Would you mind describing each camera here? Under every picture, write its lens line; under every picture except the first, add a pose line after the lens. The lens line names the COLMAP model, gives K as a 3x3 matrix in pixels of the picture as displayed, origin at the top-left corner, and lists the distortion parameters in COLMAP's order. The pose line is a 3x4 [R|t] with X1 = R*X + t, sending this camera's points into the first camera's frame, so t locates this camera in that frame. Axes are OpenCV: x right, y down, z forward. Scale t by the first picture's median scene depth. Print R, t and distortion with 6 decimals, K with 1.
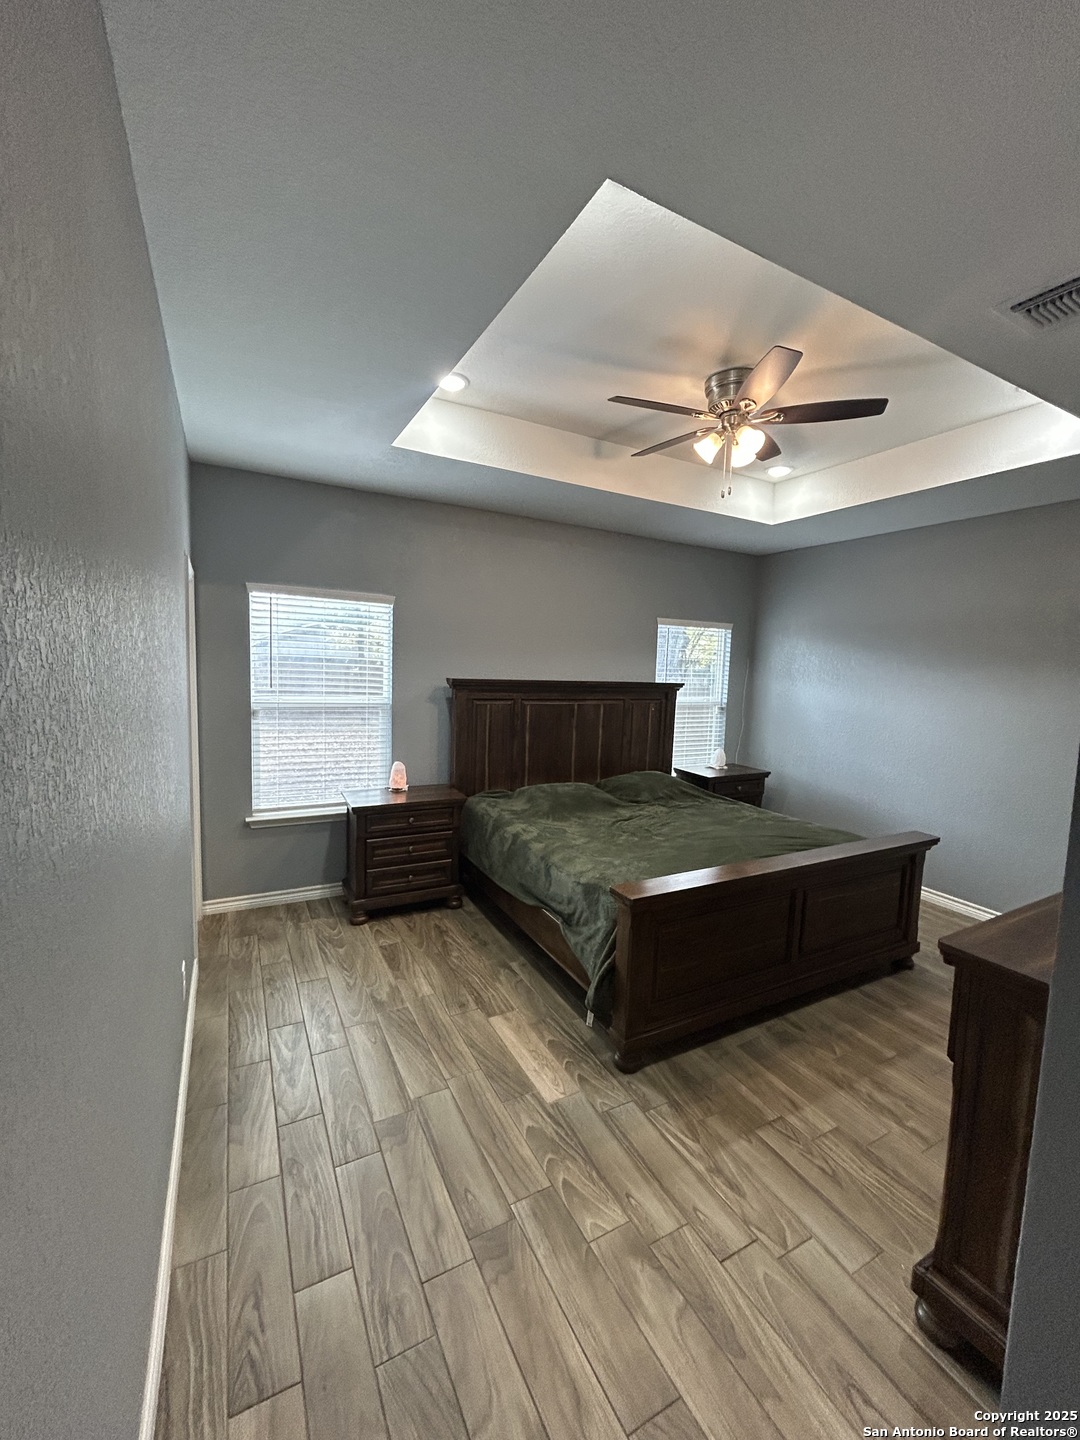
lens RADIAL K [[579.3, 0, 546.2], [0, 579.3, 717.6], [0, 0, 1]] dist [0.001696, 0.000867]
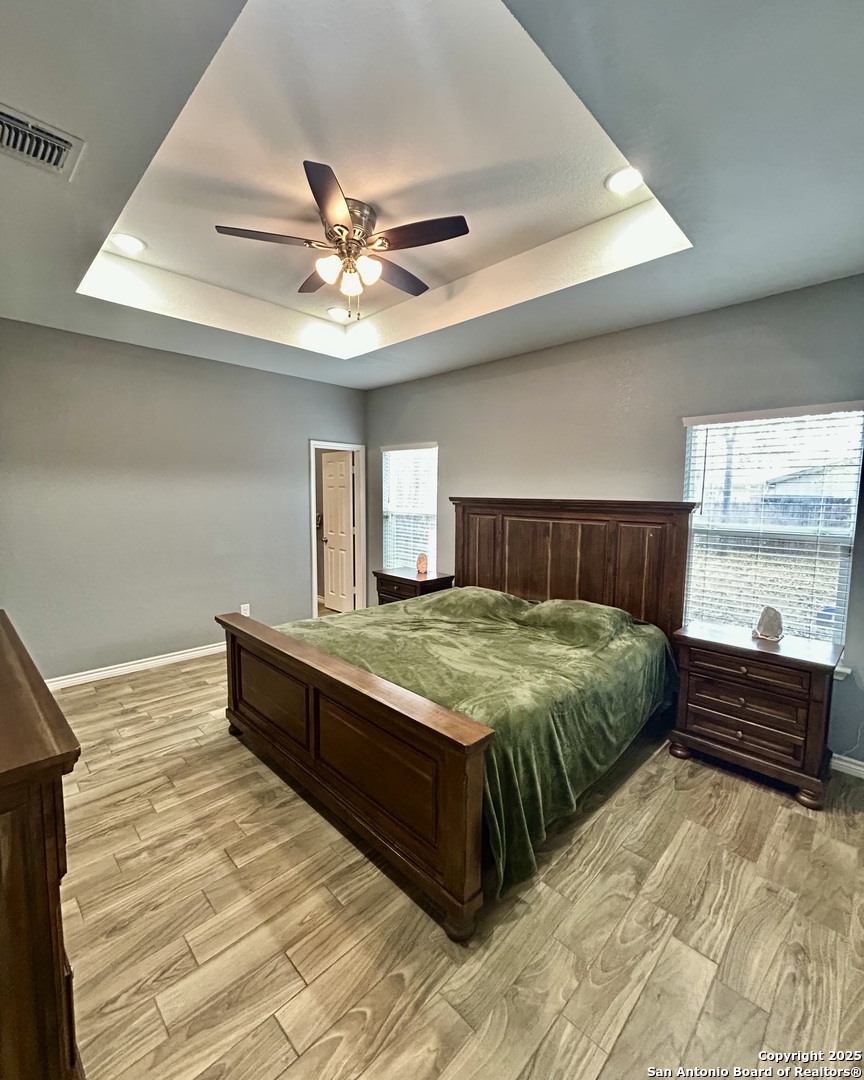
lens RADIAL K [[465.3, 0, 433.3], [0, 465.3, 537.1], [0, 0, 1]] dist [-0.001380, 0.000102]
pose [[0.298390, 0.065021, -0.952227, 1.242848], [-0.096541, 0.994616, 0.037663, -0.015151], [0.949549, 0.080691, 0.303061, 0.919456]]
